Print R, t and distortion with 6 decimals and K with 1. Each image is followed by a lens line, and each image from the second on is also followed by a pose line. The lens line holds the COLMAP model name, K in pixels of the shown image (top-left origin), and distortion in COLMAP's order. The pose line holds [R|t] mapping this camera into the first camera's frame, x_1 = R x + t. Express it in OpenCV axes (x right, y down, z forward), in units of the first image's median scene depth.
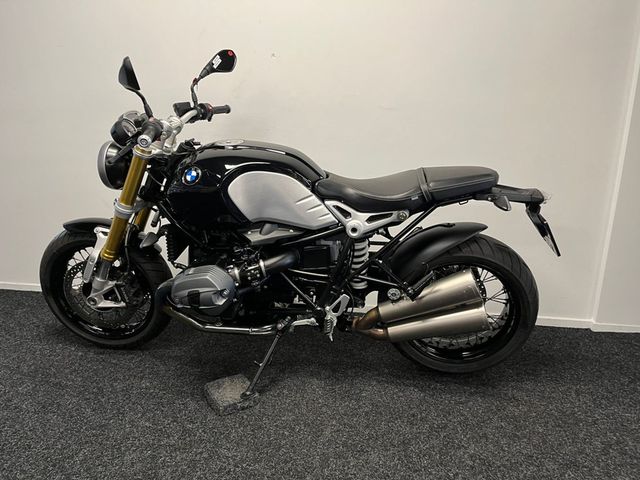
lens RADIAL K [[481.4, 0, 322.9], [0, 481.4, 232.7], [0, 0, 1]] dist [0.082439, -0.102752]
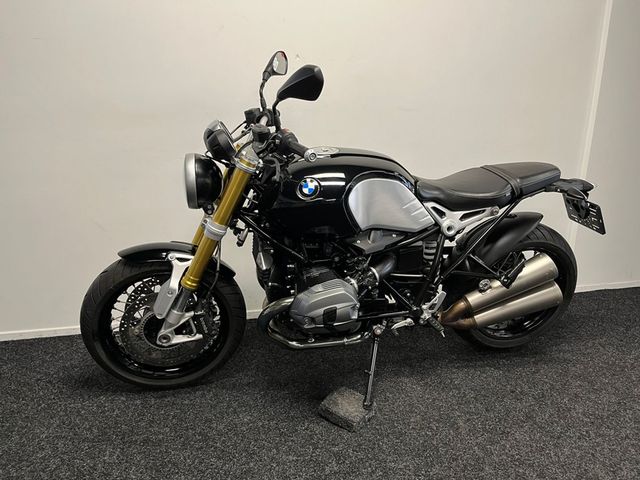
lens RADIAL K [[481.4, 0, 322.9], [0, 481.4, 232.7], [0, 0, 1]] dist [0.082439, -0.102752]
pose [[0.936499, -0.097024, 0.336980, -0.531342], [0.091905, 0.995280, 0.031152, -0.053331], [-0.338412, 0.001797, 0.940996, 0.101297]]
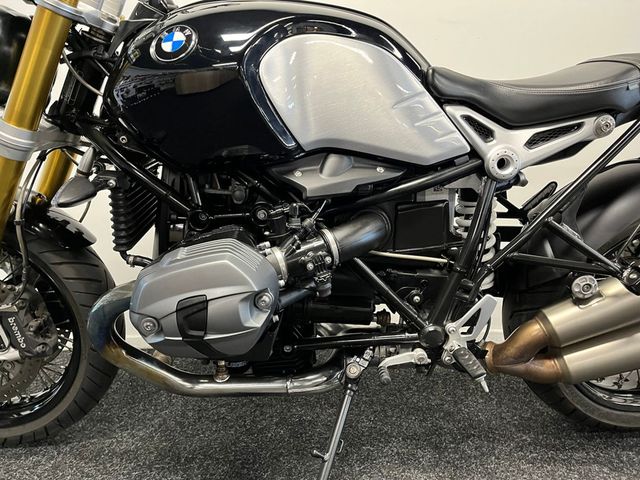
lens RADIAL K [[481.4, 0, 322.9], [0, 481.4, 232.7], [0, 0, 1]] dist [0.082439, -0.102752]
pose [[0.986802, -0.042481, 0.156262, -0.198680], [0.057087, 0.994286, -0.090206, 0.098896], [-0.151538, 0.097936, 0.983588, 0.518007]]
